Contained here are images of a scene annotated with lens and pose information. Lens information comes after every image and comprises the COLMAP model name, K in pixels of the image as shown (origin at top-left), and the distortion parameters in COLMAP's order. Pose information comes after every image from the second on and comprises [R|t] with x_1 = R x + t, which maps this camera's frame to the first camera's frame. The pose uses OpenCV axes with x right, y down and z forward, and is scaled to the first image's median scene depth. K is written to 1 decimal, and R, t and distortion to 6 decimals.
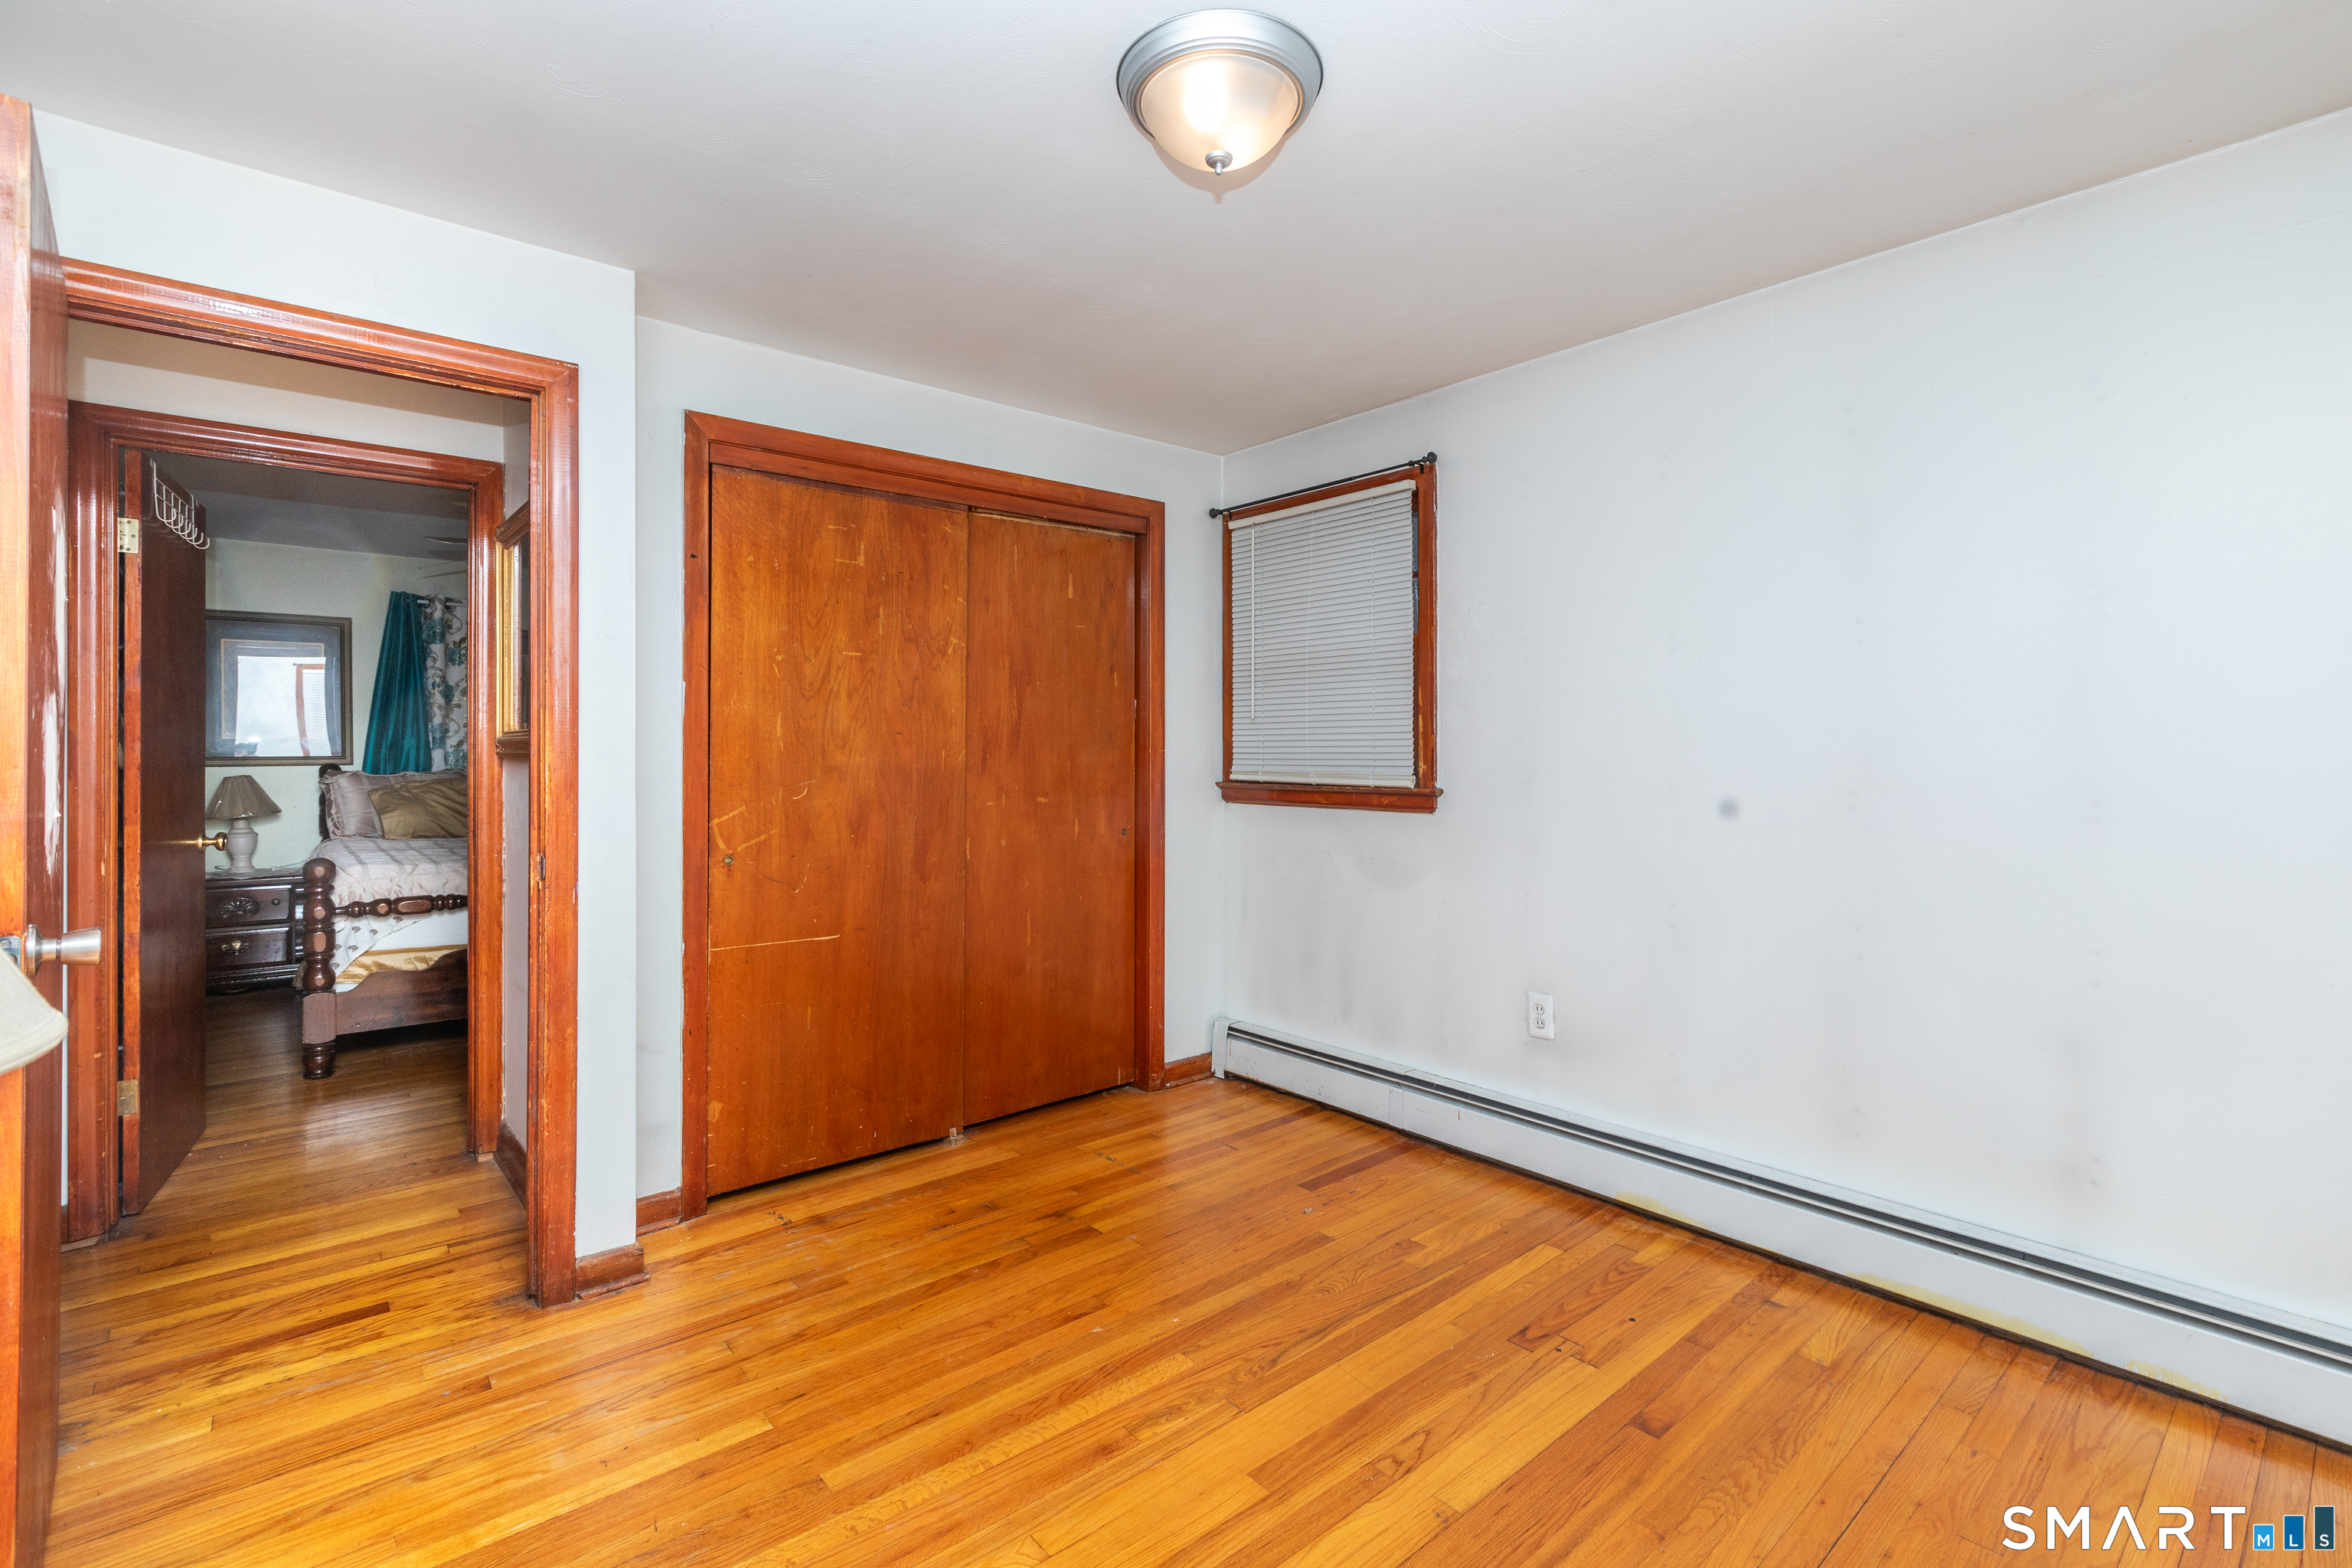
lens RADIAL K [[1060.3, 0, 1178.0], [0, 1060.3, 763.9], [0, 0, 1]] dist [0.001697, 0.001024]
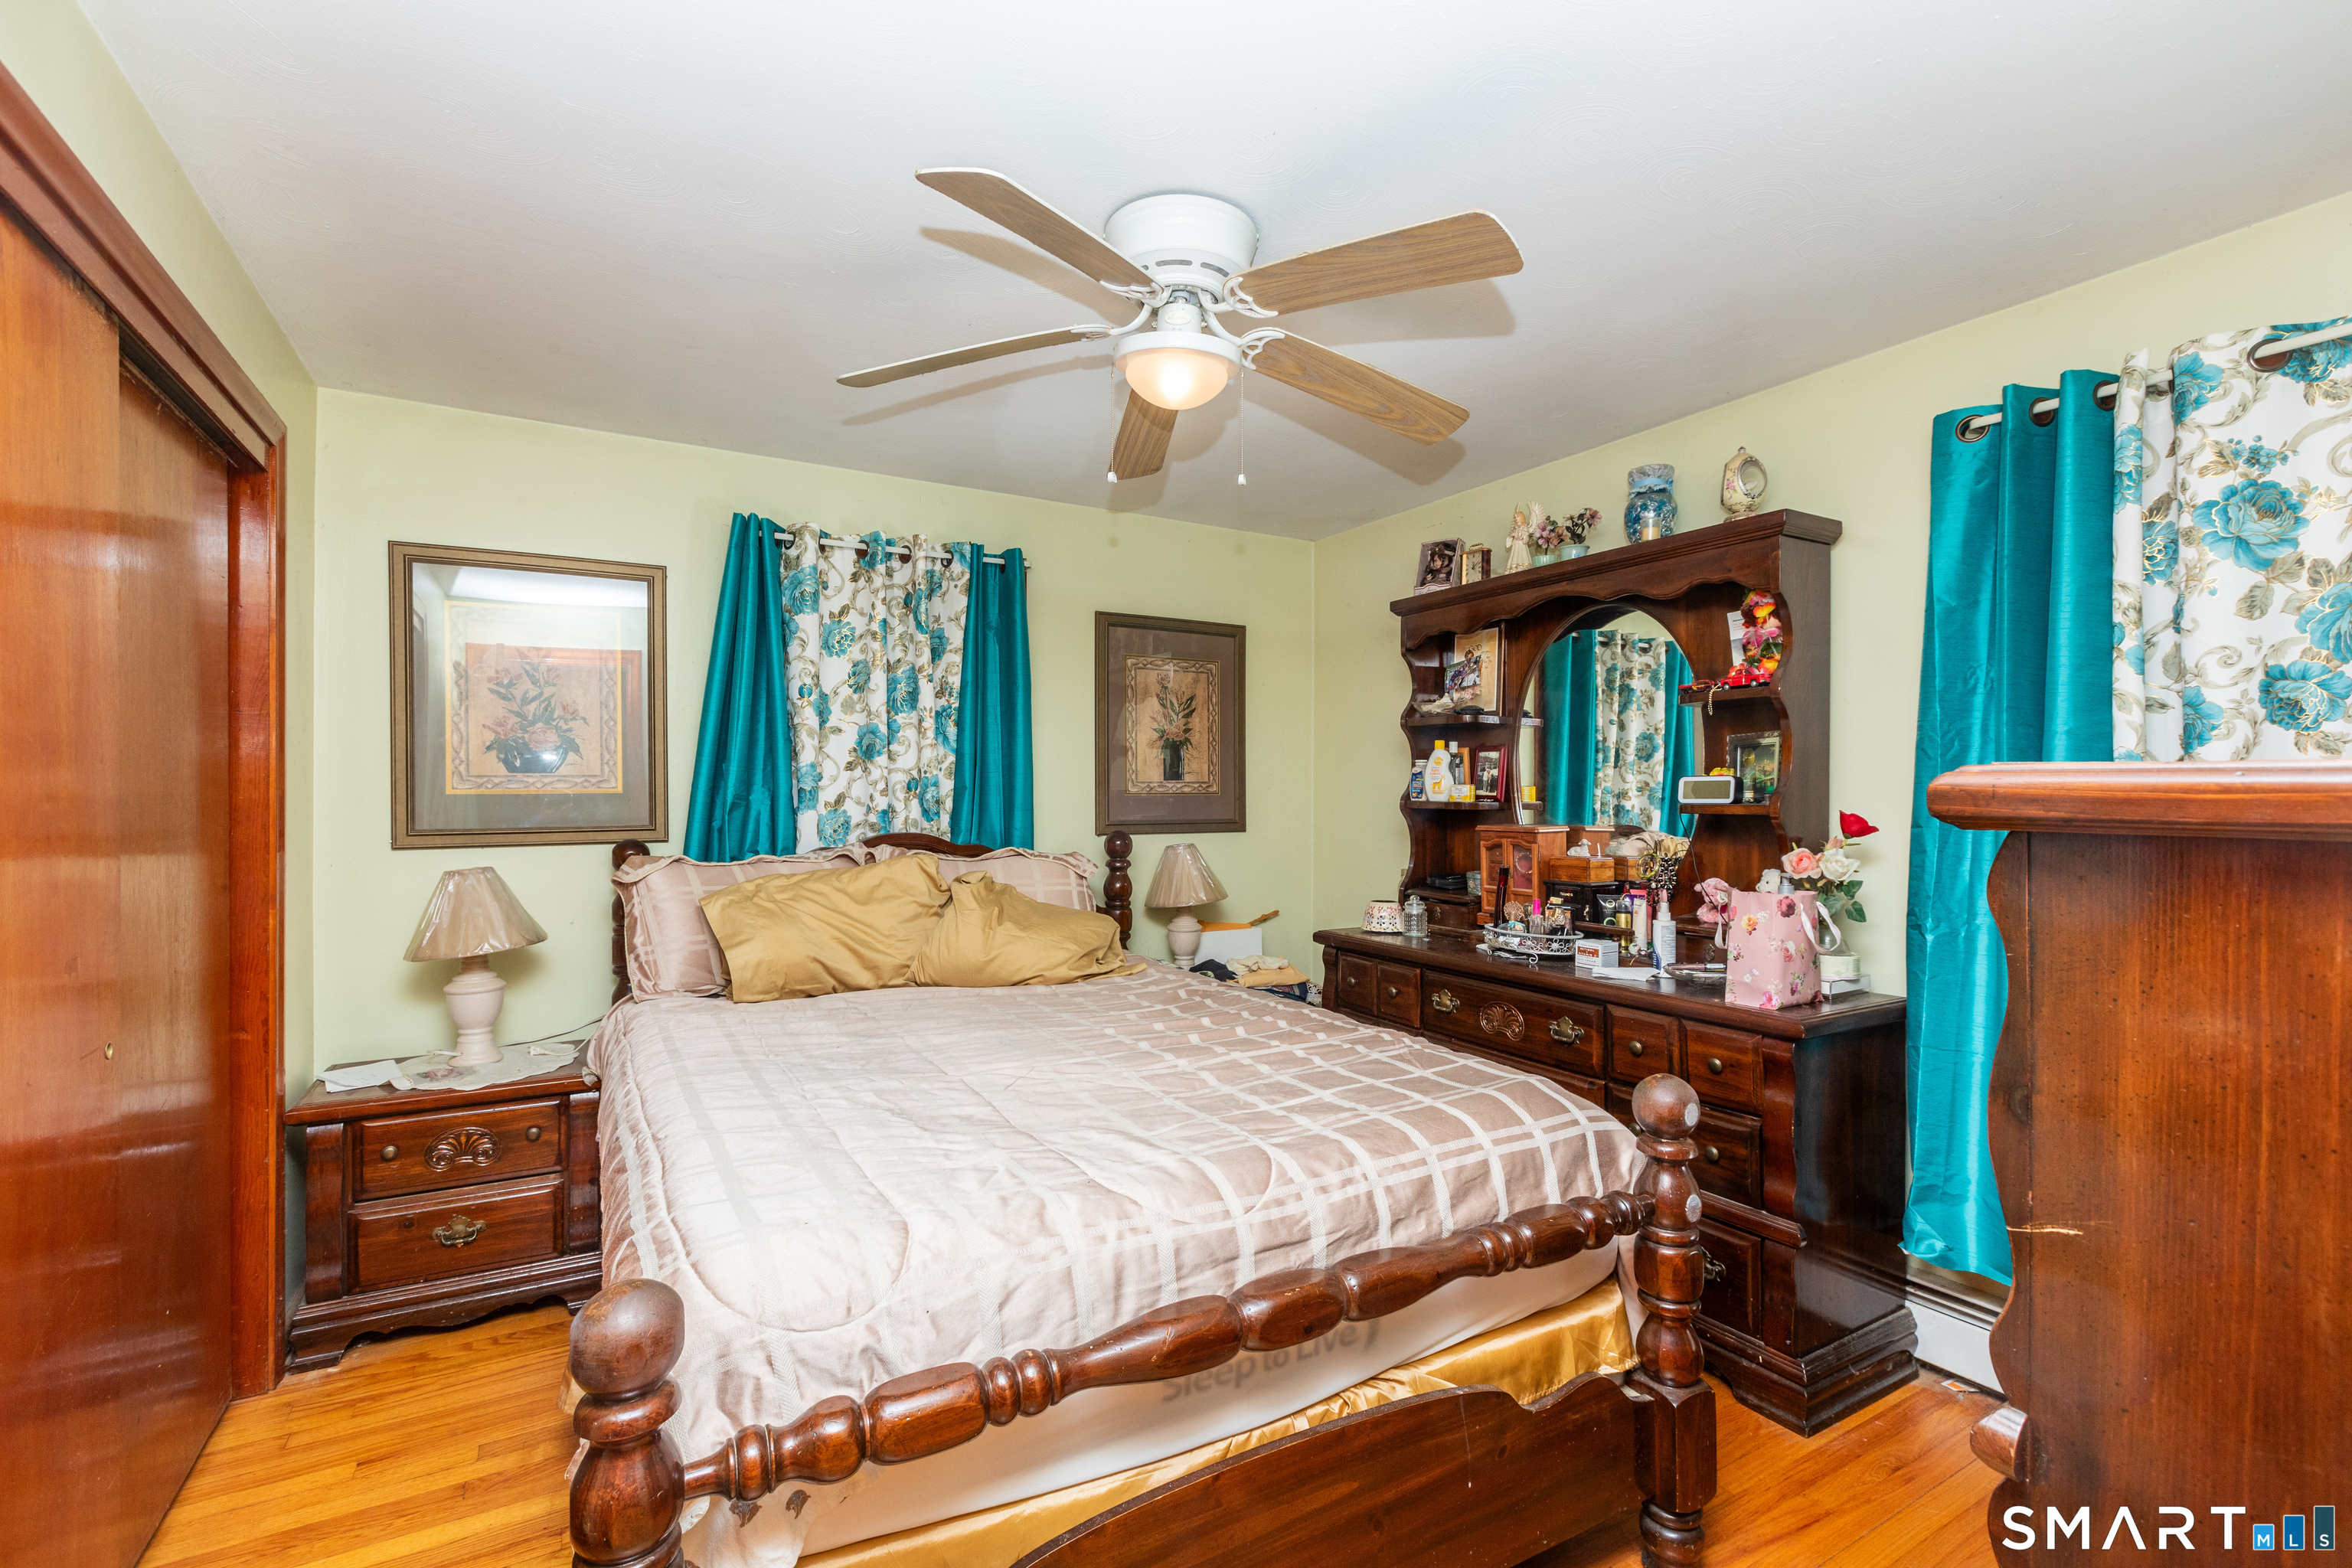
lens RADIAL K [[1060.3, 0, 1176.7], [0, 1060.3, 795.6], [0, 0, 1]] dist [0.001697, 0.001024]
pose [[0.983237, -0.001437, -0.182327, -0.420515], [-0.000489, 0.999945, -0.010515, -0.016393], [0.182332, 0.010428, 0.983182, 0.513370]]
